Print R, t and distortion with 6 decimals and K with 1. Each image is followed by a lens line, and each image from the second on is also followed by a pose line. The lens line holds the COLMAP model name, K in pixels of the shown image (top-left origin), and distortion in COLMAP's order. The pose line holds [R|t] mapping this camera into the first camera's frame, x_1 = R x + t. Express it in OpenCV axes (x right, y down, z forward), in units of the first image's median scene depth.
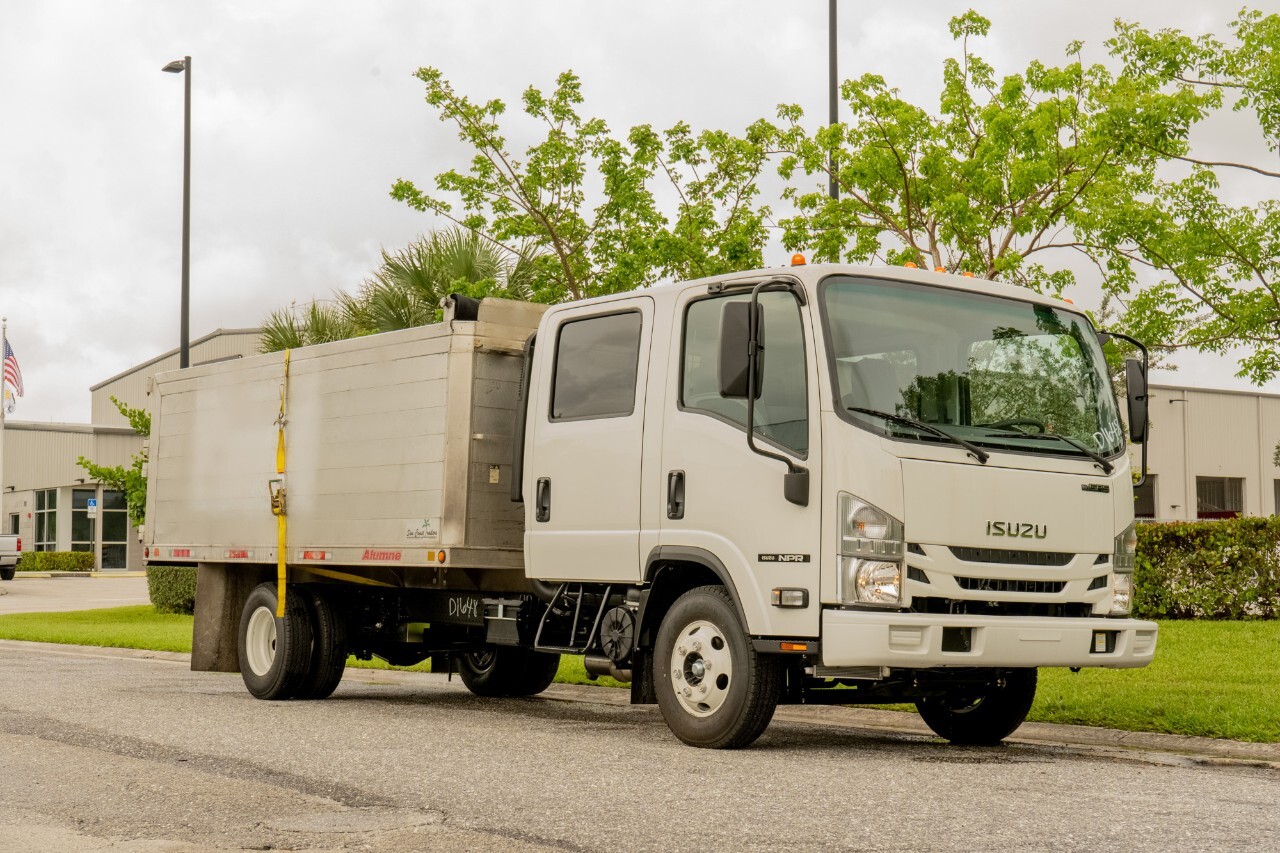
lens RADIAL K [[1980.0, 0, 640.0], [0, 1980.0, 426.5], [0, 0, 1]] dist [0.035421, -0.006510]
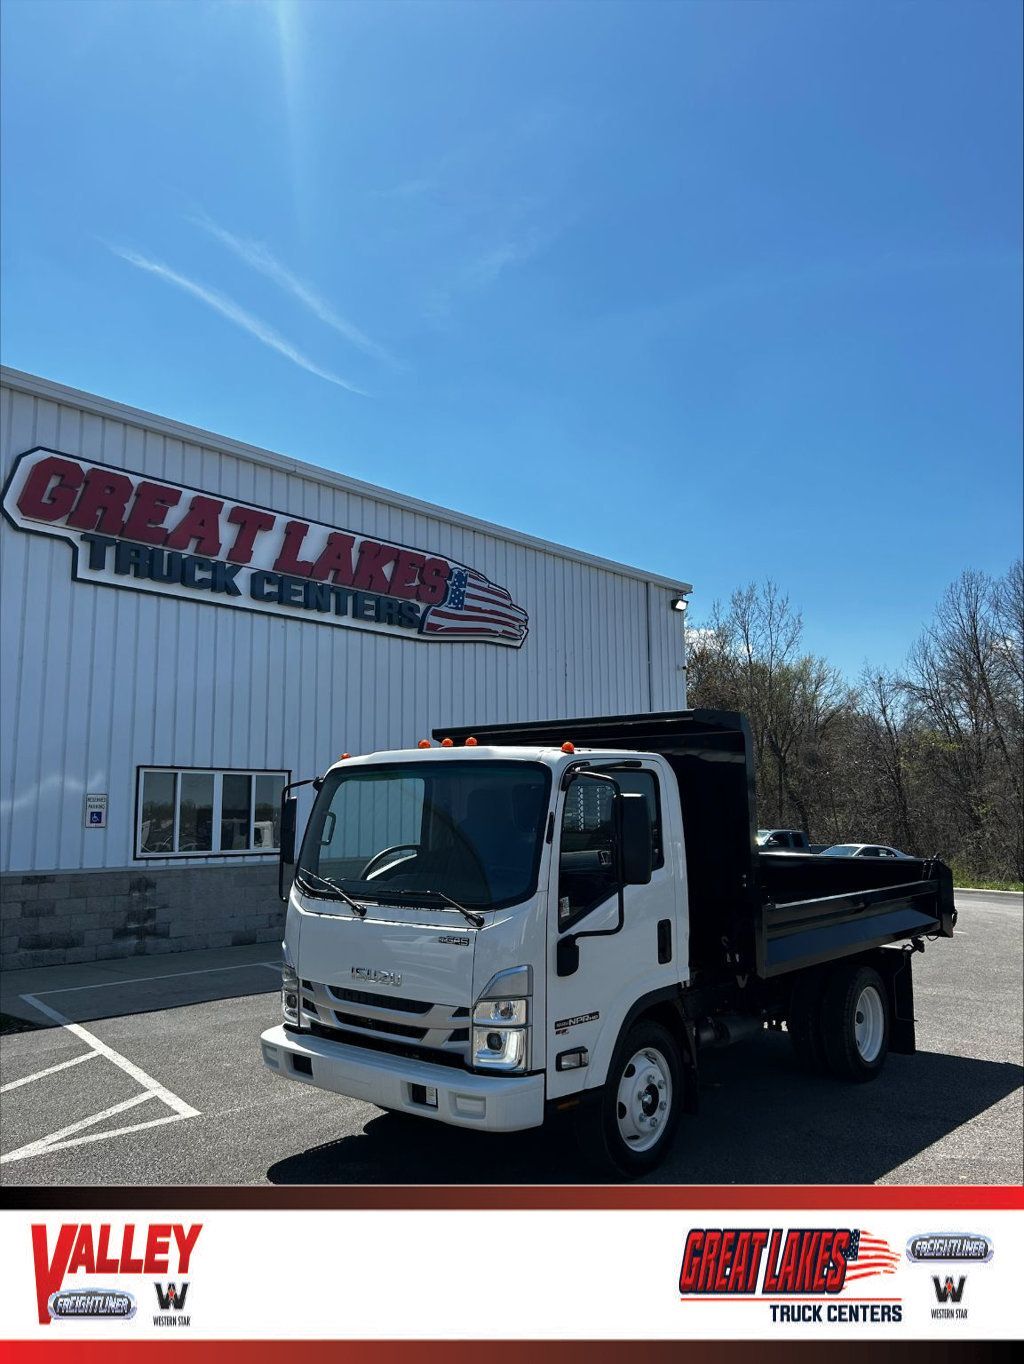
lens RADIAL K [[1021.4, 0, 534.3], [0, 1021.4, 633.7], [0, 0, 1]] dist [0.005767, -0.083484]
pose [[0.234753, -0.194538, -0.952390, 0.829851], [0.096059, 0.979616, -0.176422, -0.031225], [0.967297, -0.050069, 0.248655, 0.957952]]
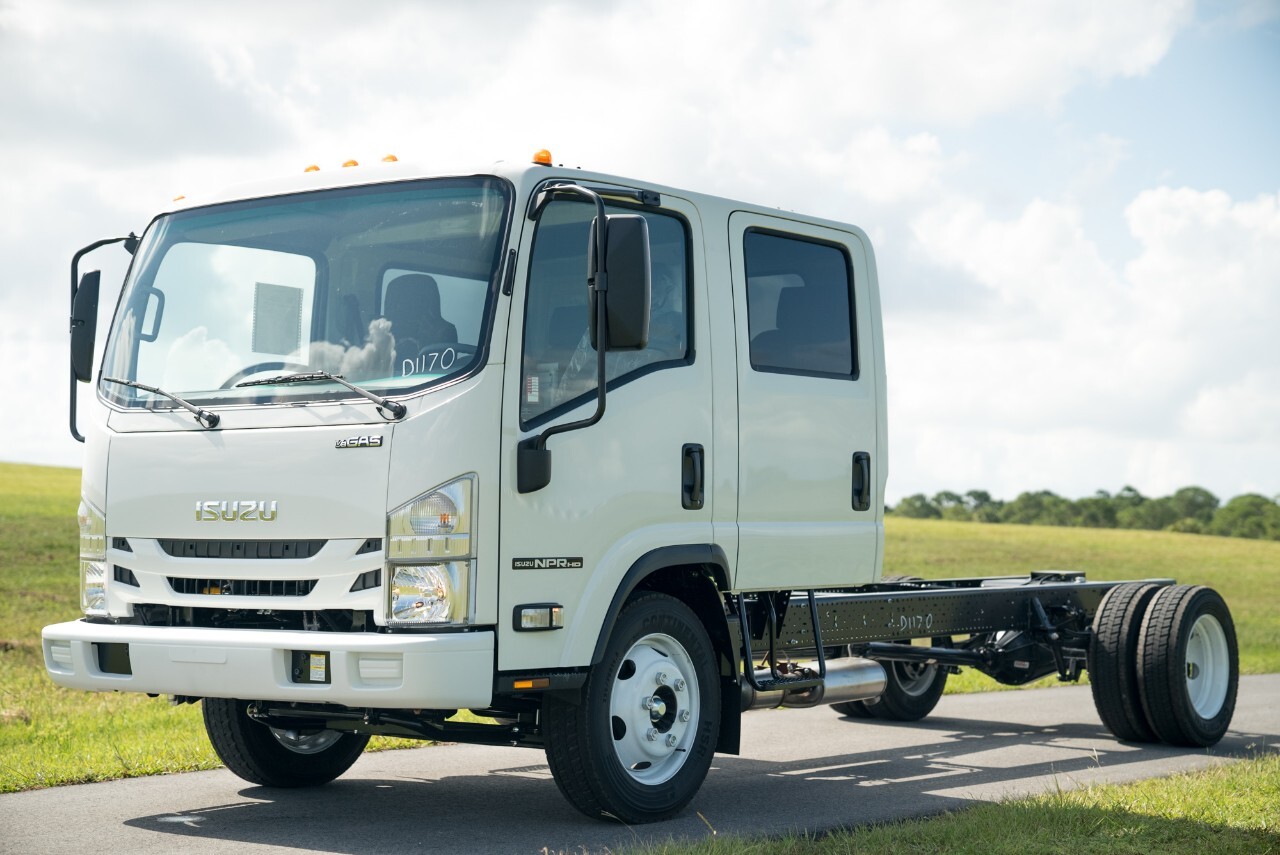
lens RADIAL K [[2090.5, 0, 640.0], [0, 2090.5, 427.5], [0, 0, 1]] dist [0.271156, 0.033169]
pose [[0.277650, -0.079232, -0.957409, 1.003645], [0.086395, 0.994614, -0.057256, 0.079401], [0.956790, -0.066818, 0.283000, 0.929403]]
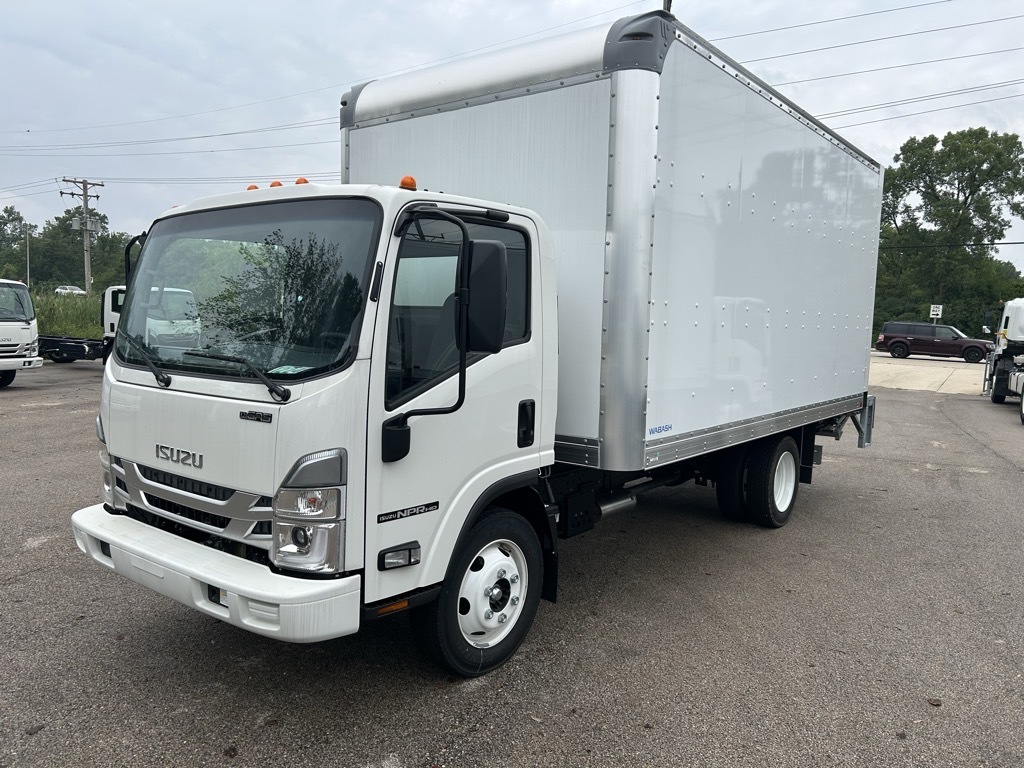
lens RADIAL K [[777.6, 0, 489.6], [0, 777.6, 382.6], [0, 0, 1]] dist [0.076568, -0.001922]
pose [[0.247902, 0.052011, -0.967388, 0.609107], [0.067313, 0.995220, 0.070757, -0.001425], [0.966444, -0.082659, 0.243216, 1.065104]]
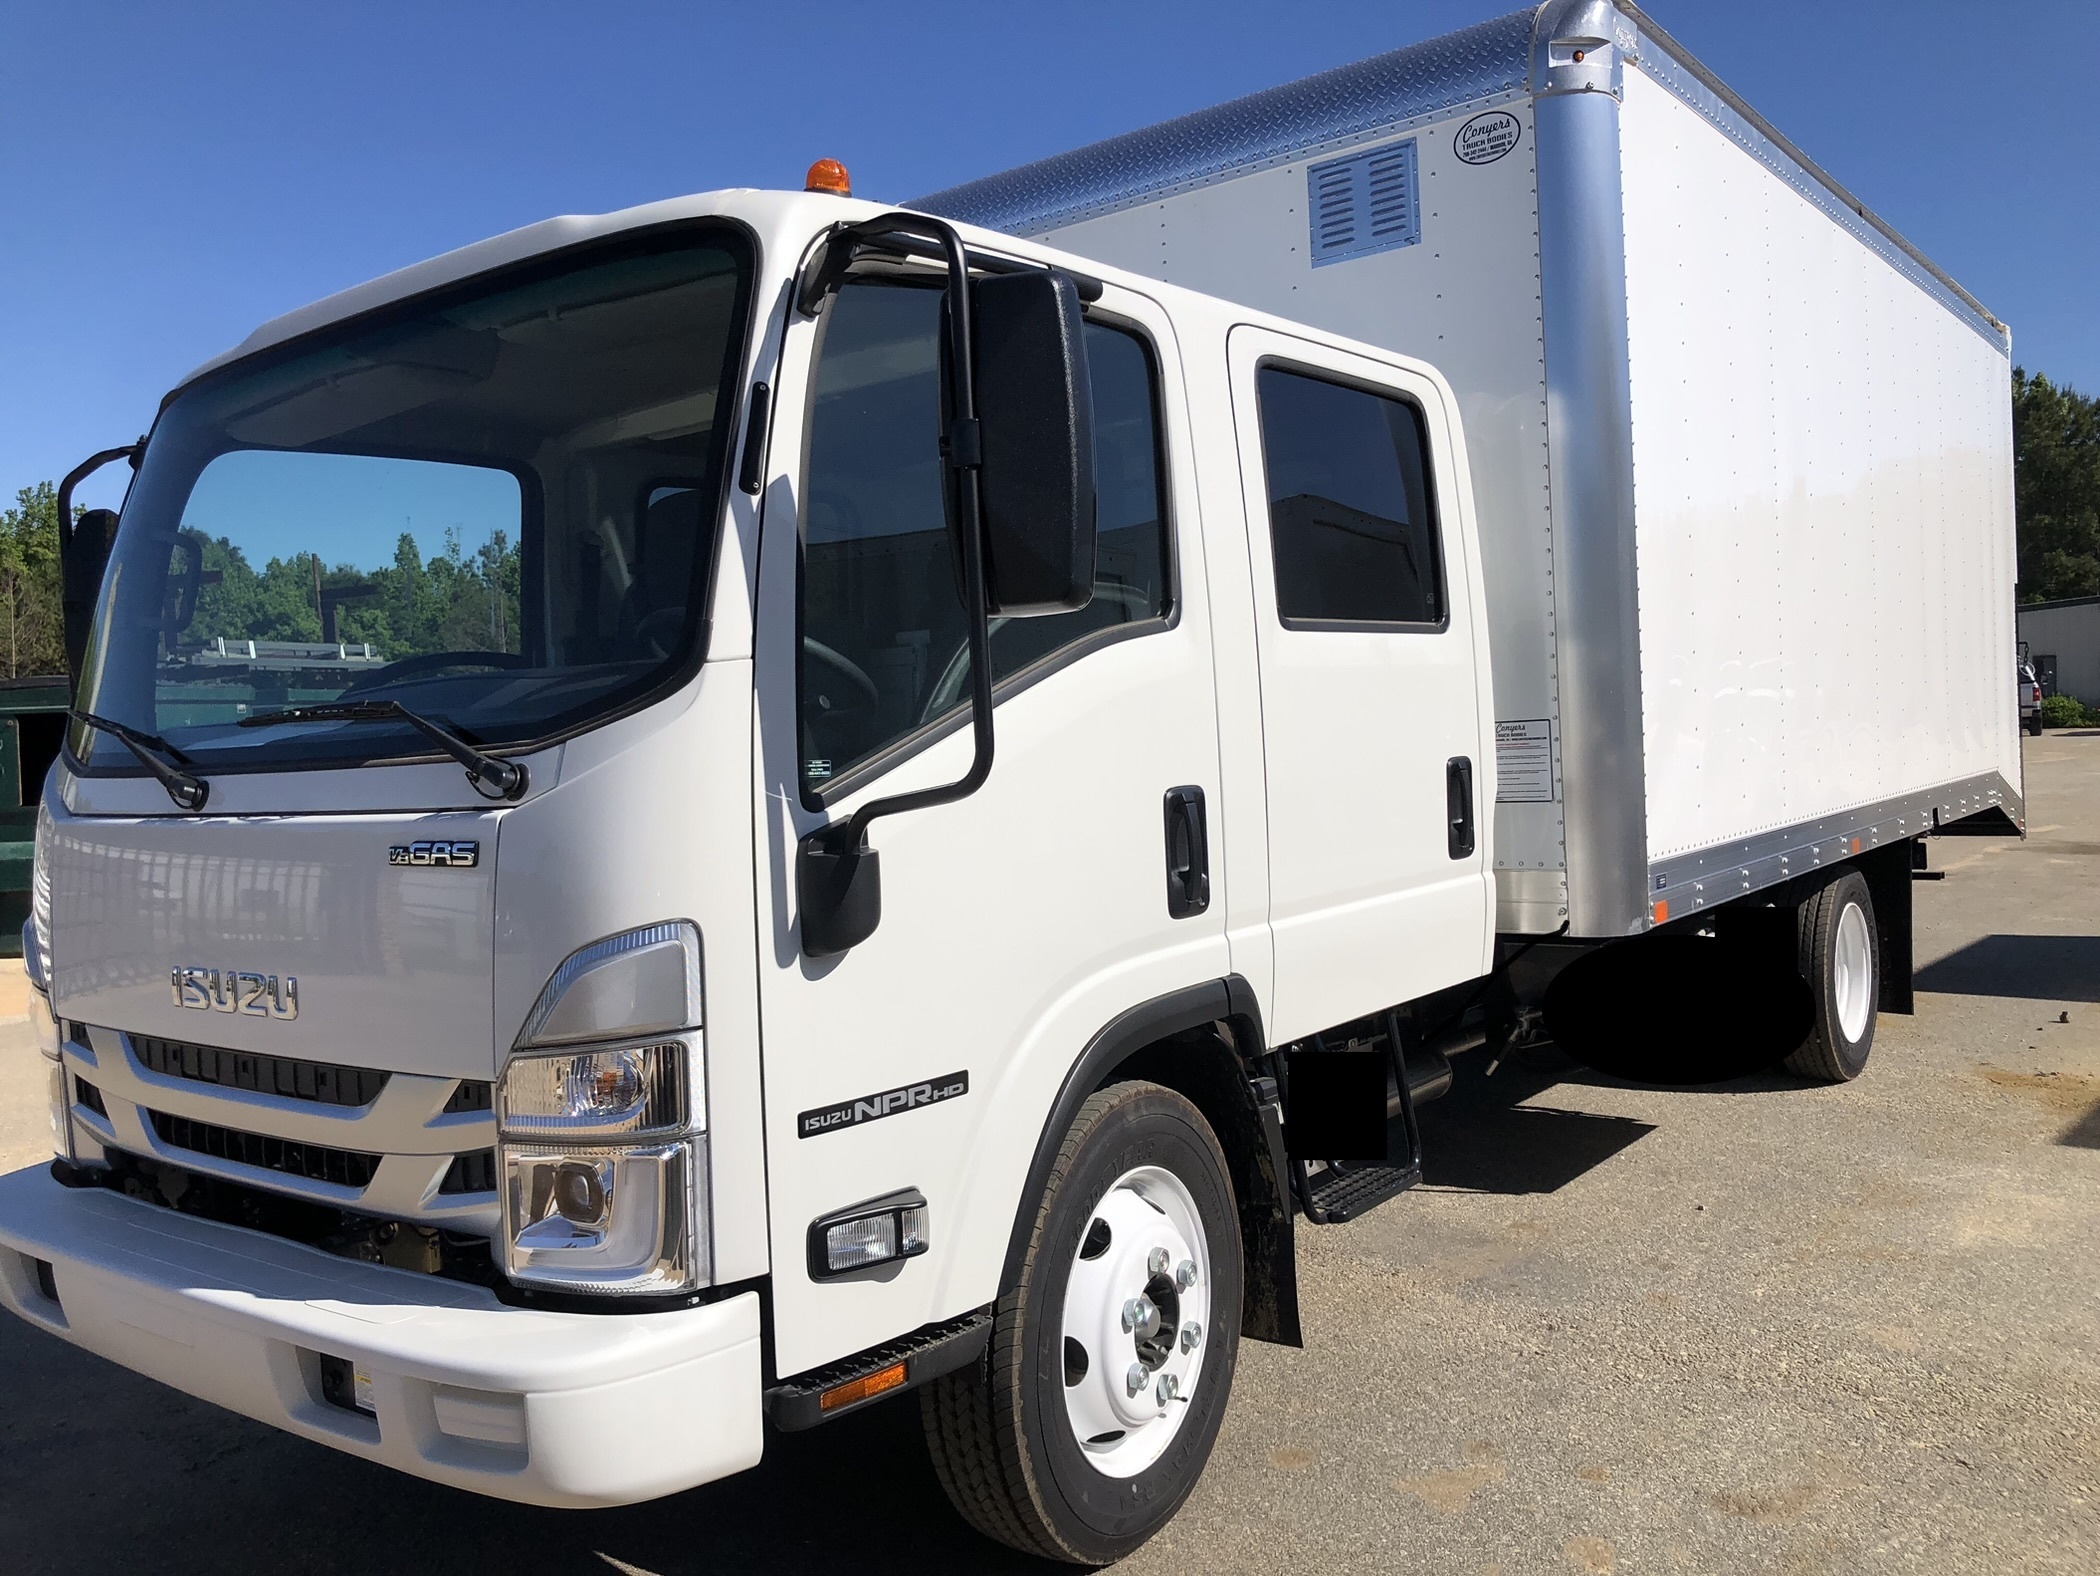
lens RADIAL K [[1692.1, 0, 1050.0], [0, 1692.1, 788.0], [0, 0, 1]] dist [0.017520, 0.003802]
pose [[0.263368, -0.016610, -0.964552, 0.523218], [0.138310, 0.990172, 0.020714, 0.029402], [0.954729, -0.138863, 0.263077, 1.072293]]
